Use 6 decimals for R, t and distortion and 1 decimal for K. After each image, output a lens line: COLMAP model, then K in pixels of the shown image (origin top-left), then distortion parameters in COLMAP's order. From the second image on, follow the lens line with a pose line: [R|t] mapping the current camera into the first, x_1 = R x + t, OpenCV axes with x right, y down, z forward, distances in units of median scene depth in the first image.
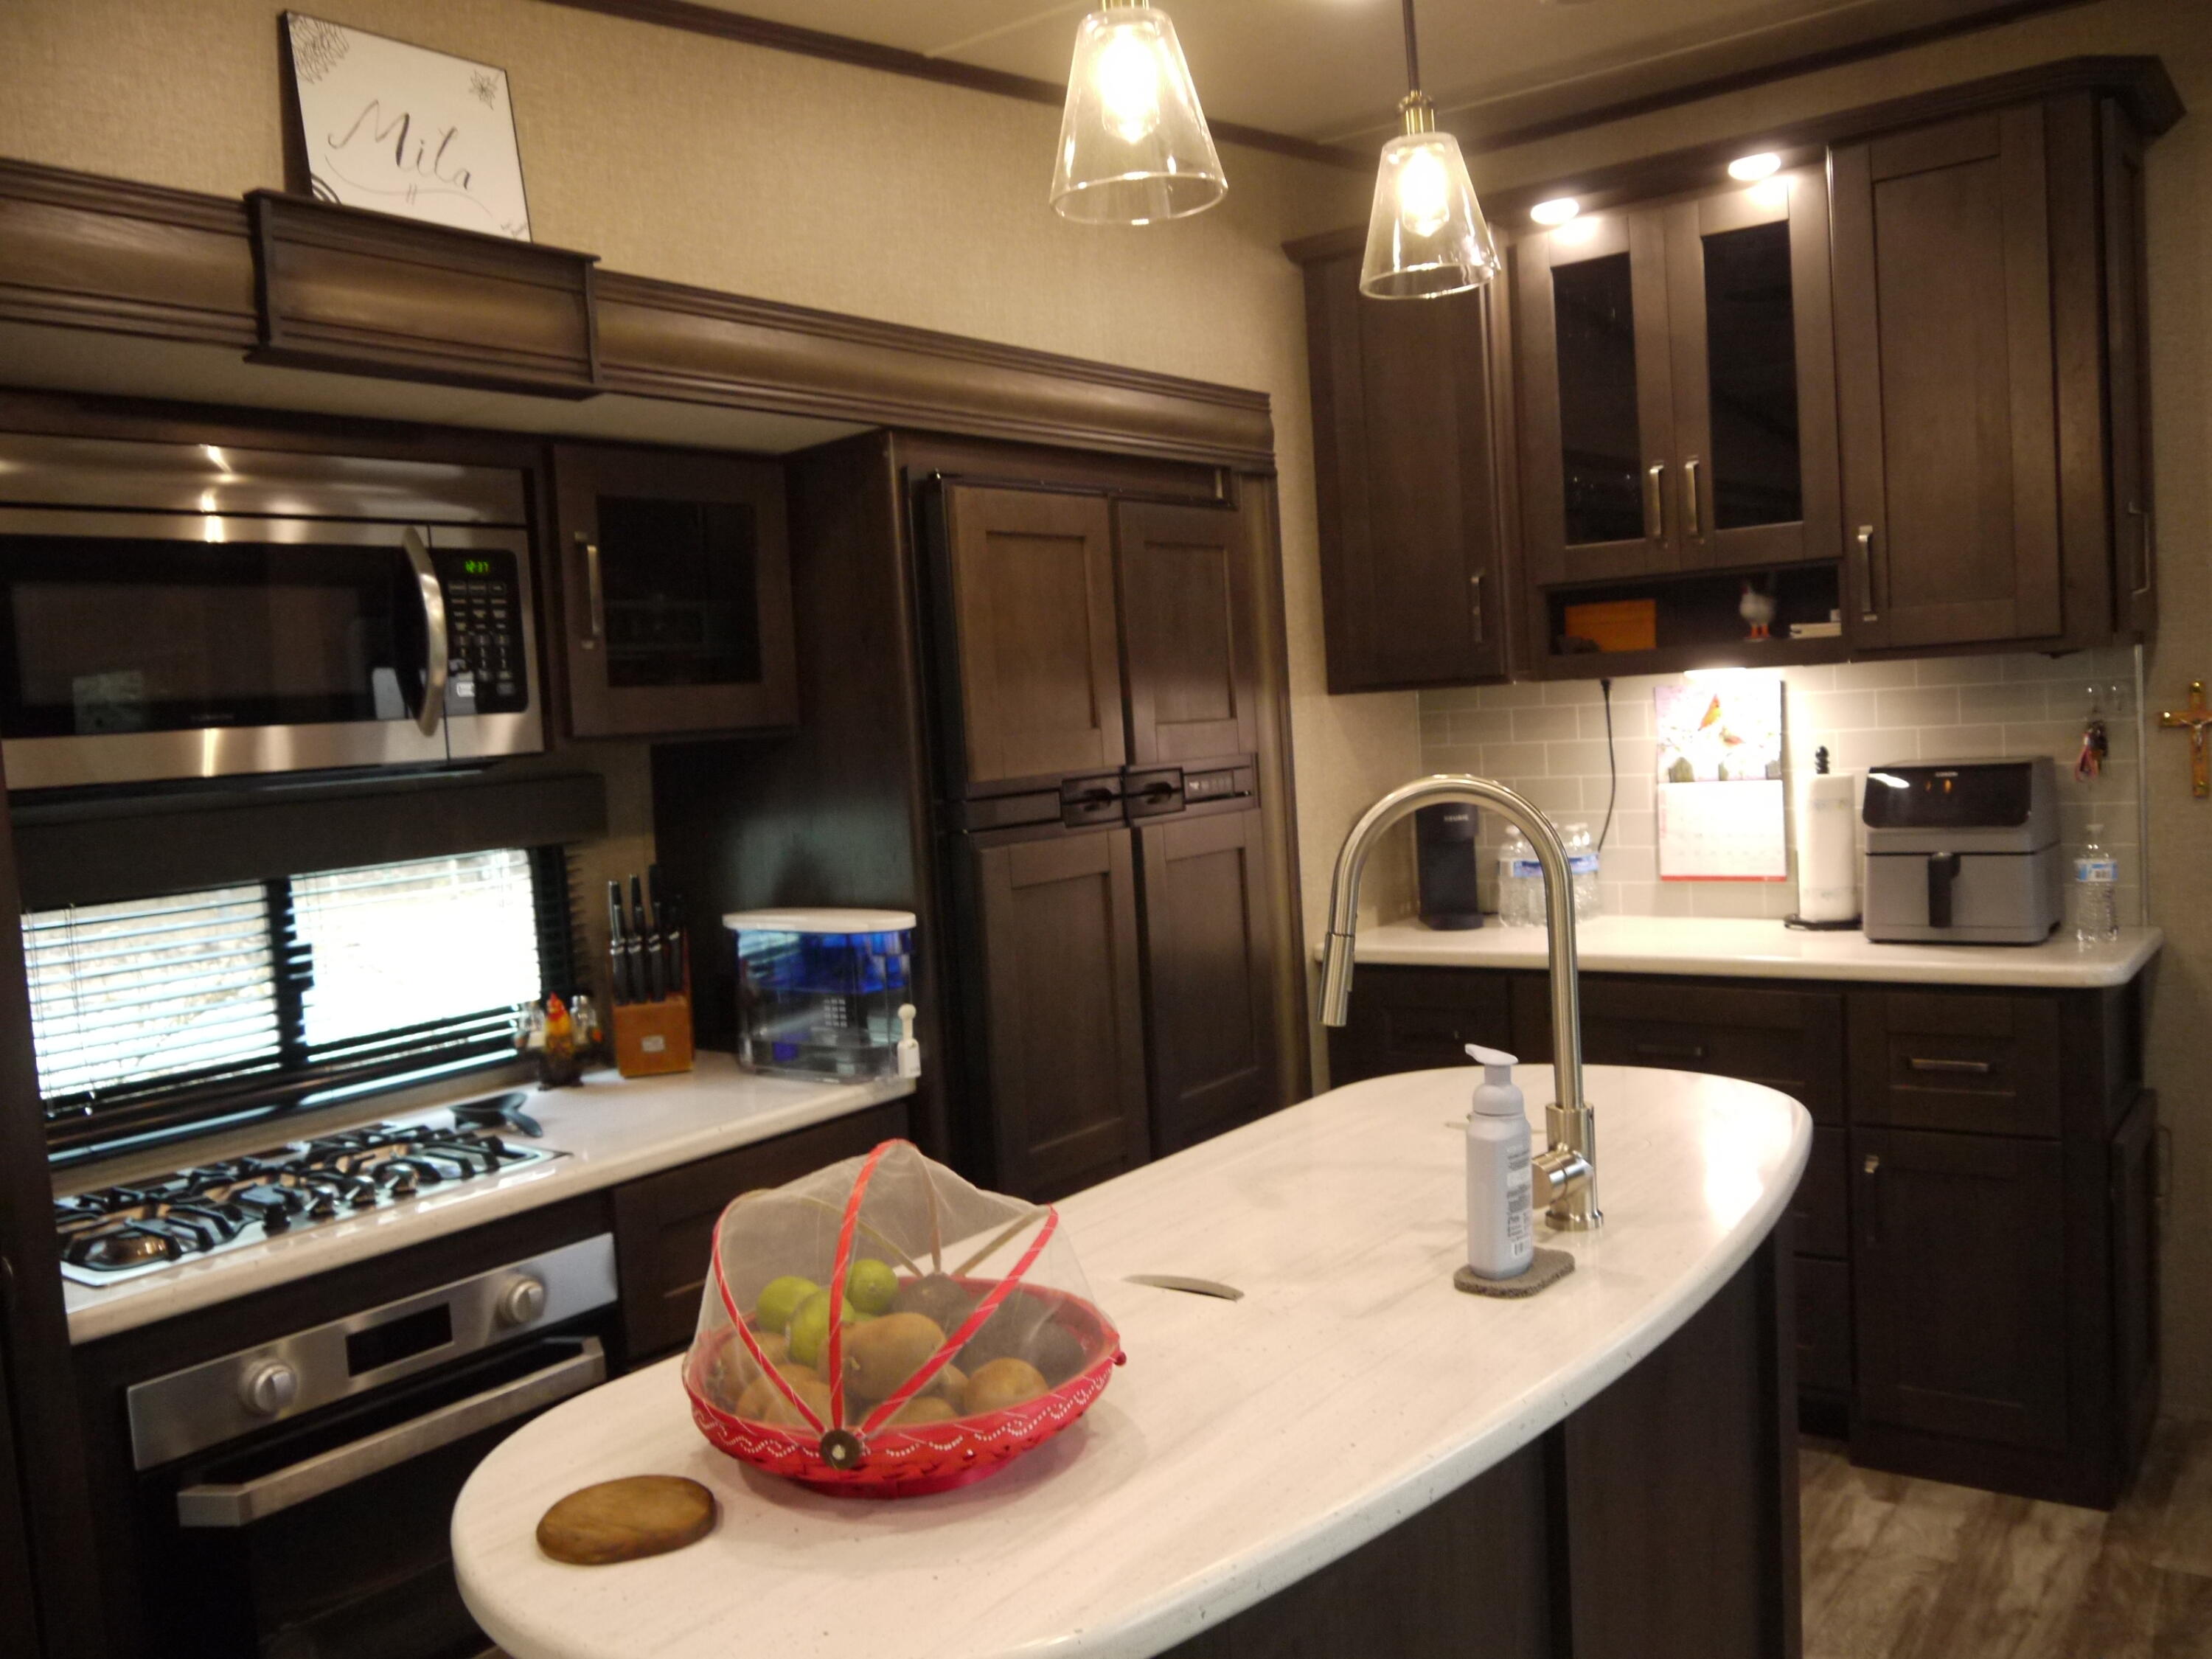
lens RADIAL K [[1878.7, 0, 1106.0], [0, 1878.7, 829.5], [0, 0, 1]] dist [-0.008227, 0.047593]
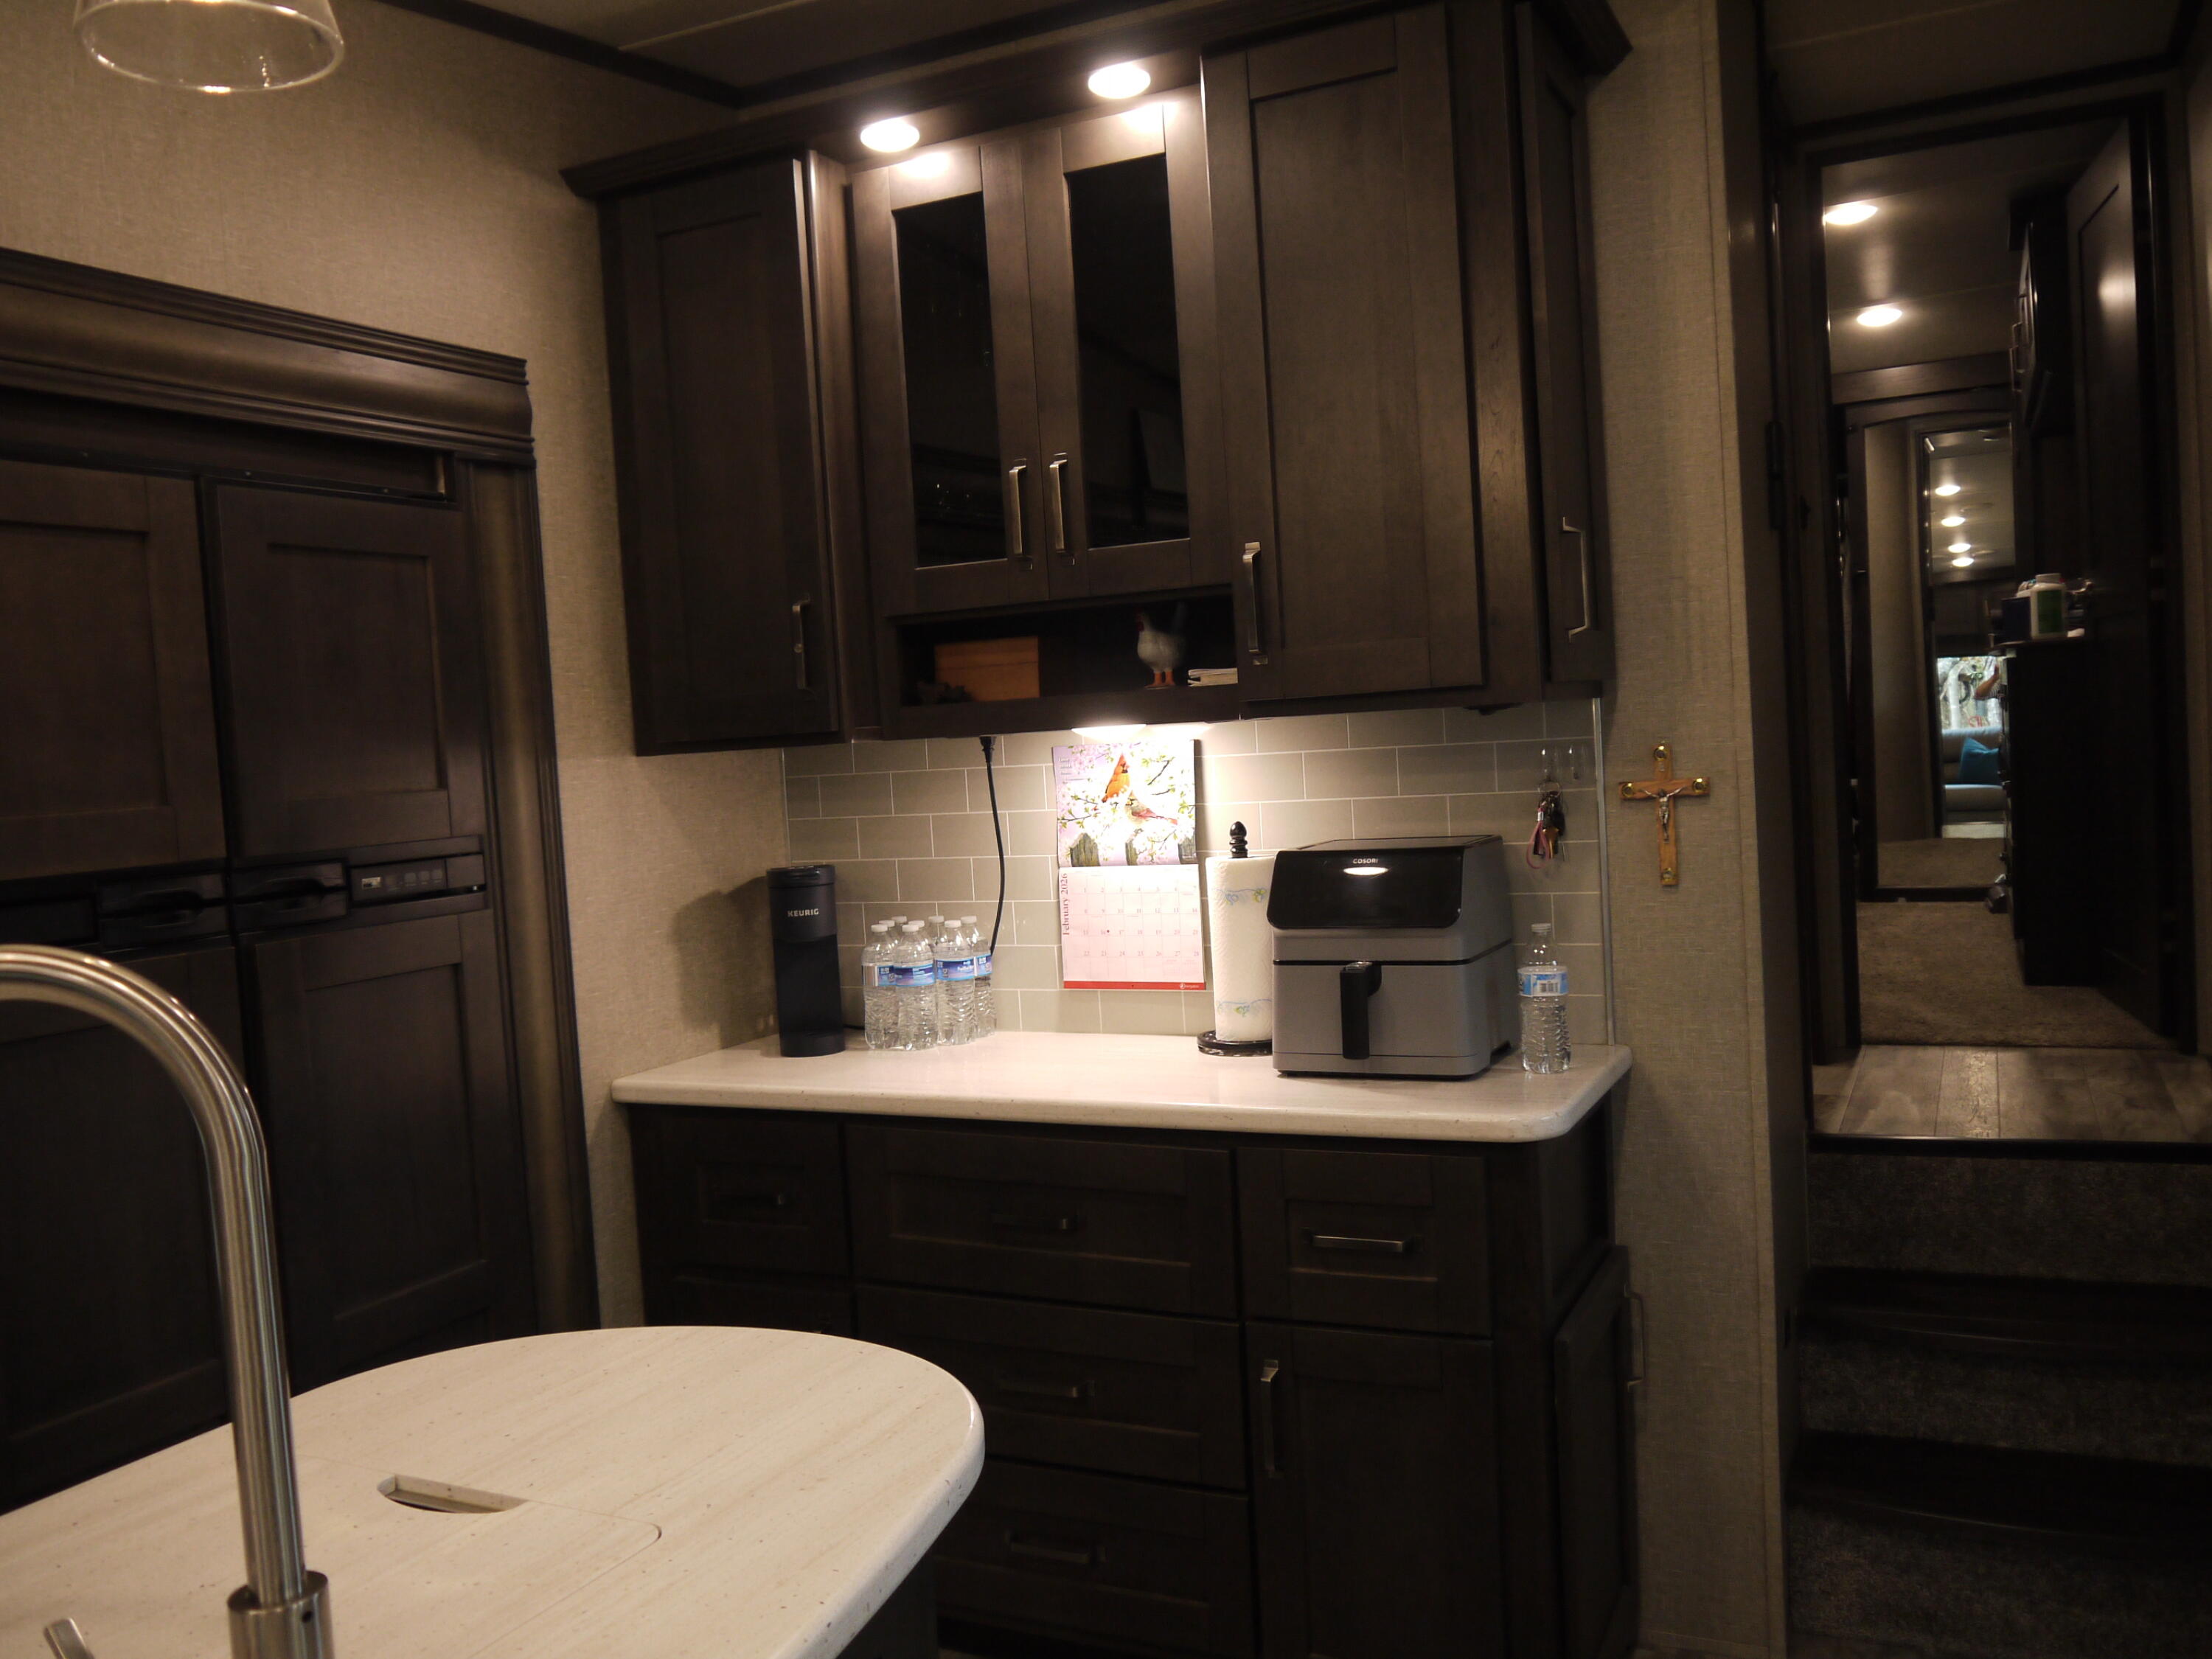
lens RADIAL K [[1796.7, 0, 1106.0], [0, 1796.7, 829.5], [0, 0, 1]] dist [0.002025, -0.001700]
pose [[0.988375, -0.003989, 0.151981, 0.215538], [0.007503, 0.999717, -0.022557, -0.025050], [-0.151848, 0.023435, 0.988126, 0.260924]]
